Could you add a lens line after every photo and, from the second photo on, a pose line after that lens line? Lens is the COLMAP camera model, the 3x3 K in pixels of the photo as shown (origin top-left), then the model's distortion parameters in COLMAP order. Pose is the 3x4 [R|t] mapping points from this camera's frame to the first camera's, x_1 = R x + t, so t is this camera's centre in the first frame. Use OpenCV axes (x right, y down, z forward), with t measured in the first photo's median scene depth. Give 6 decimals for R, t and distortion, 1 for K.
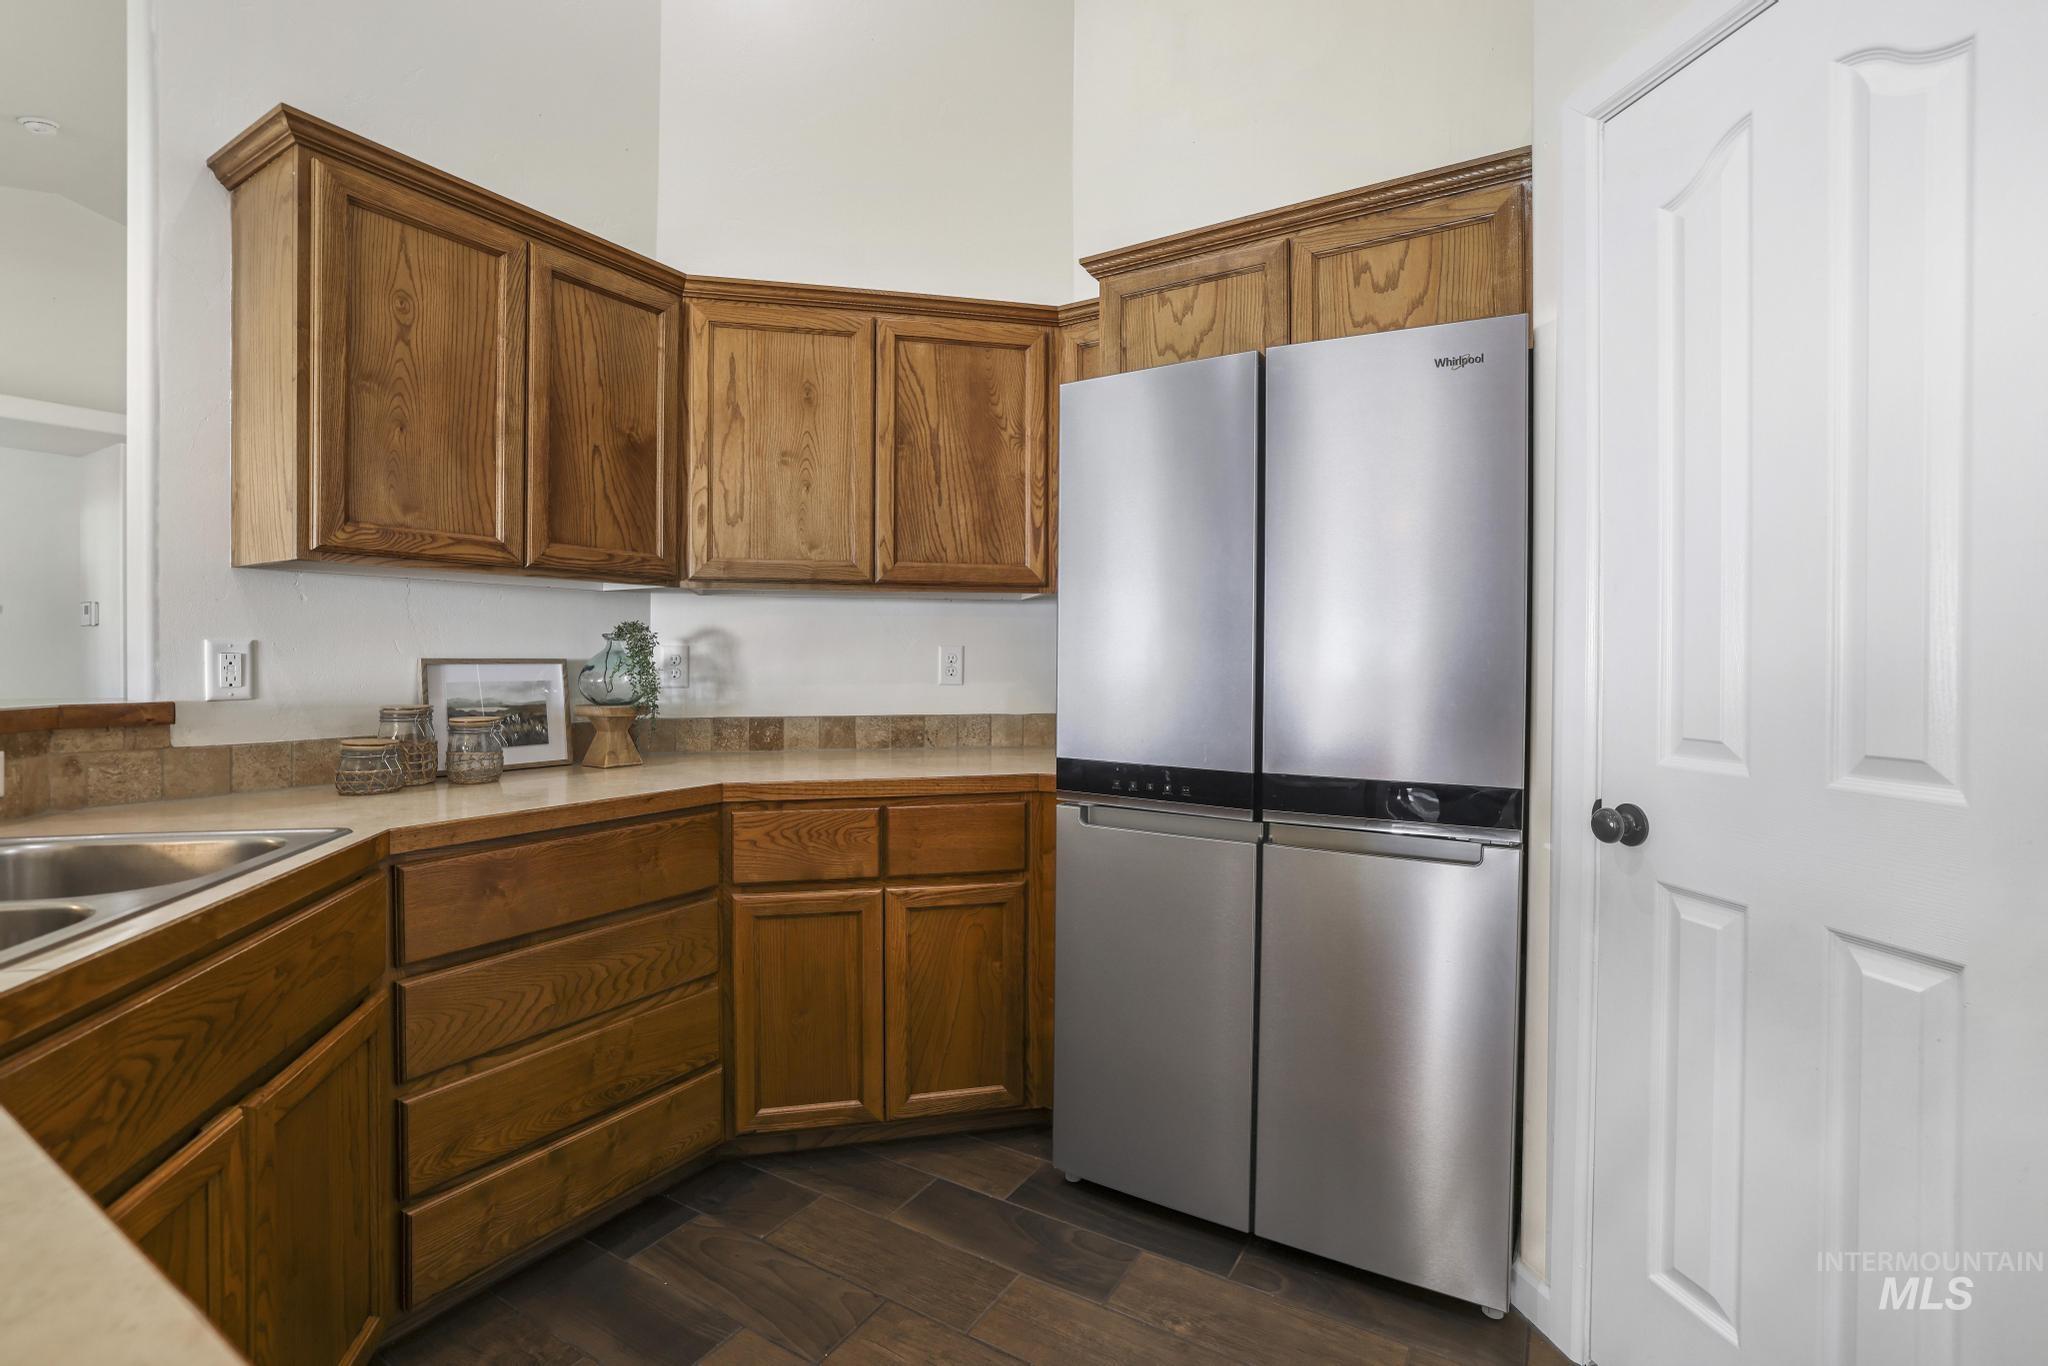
lens RADIAL K [[904.6, 0, 1025.3], [0, 904.6, 671.5], [0, 0, 1]] dist [-0.036518, 0.012641]
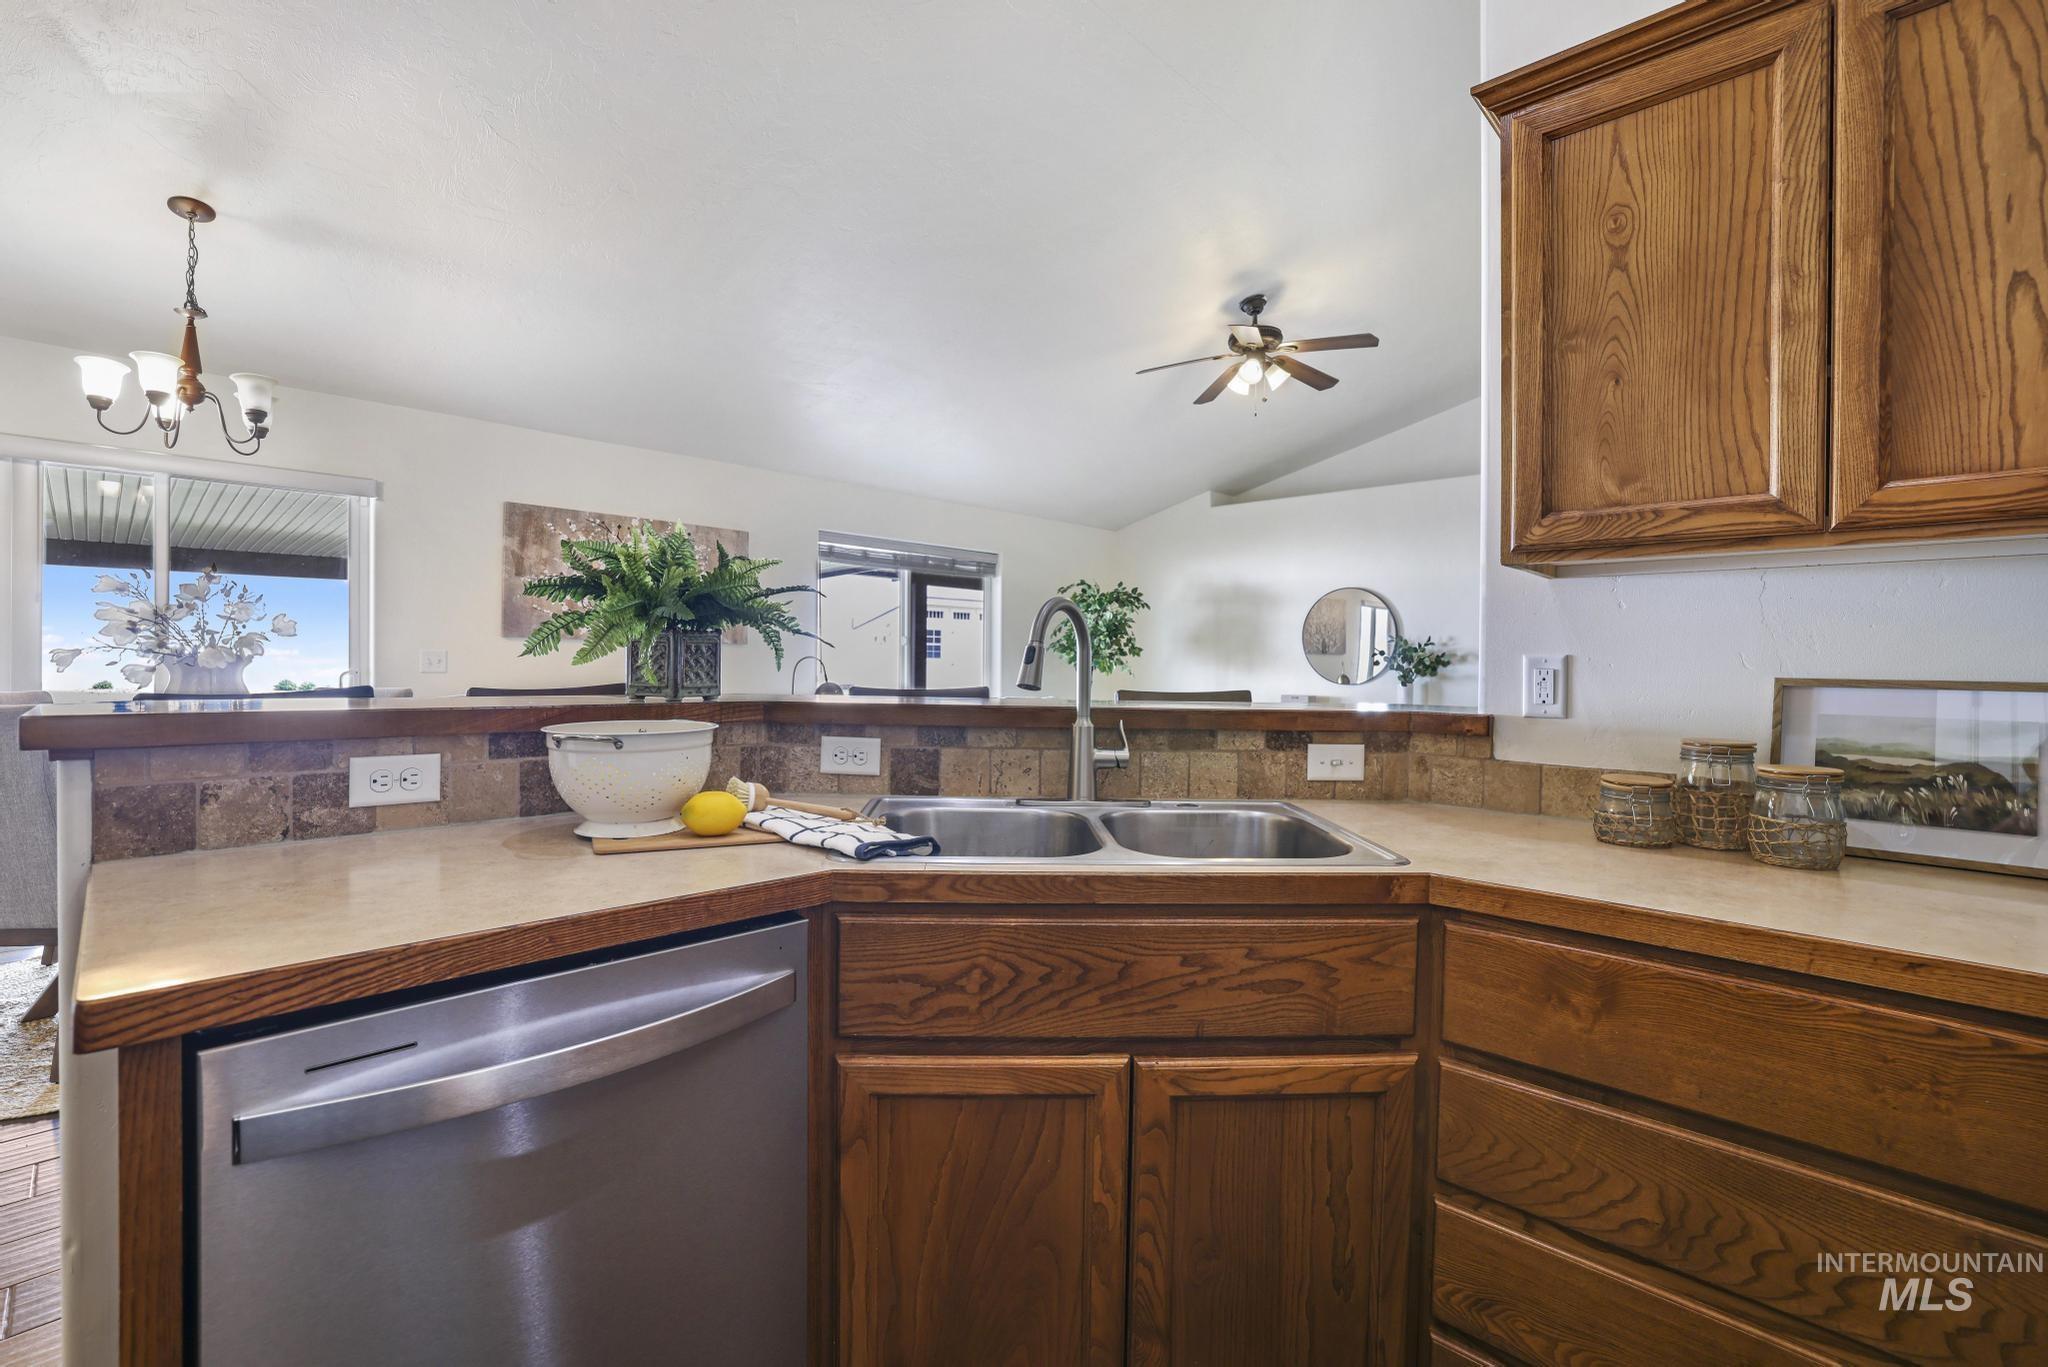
lens RADIAL K [[904.6, 0, 1025.3], [0, 904.6, 672.0], [0, 0, 1]] dist [-0.036518, 0.012641]
pose [[-0.208693, 0.003394, -0.977975, 0.170440], [-0.028439, 0.999550, 0.009538, -0.010478], [0.977568, 0.029803, -0.208502, 0.659916]]
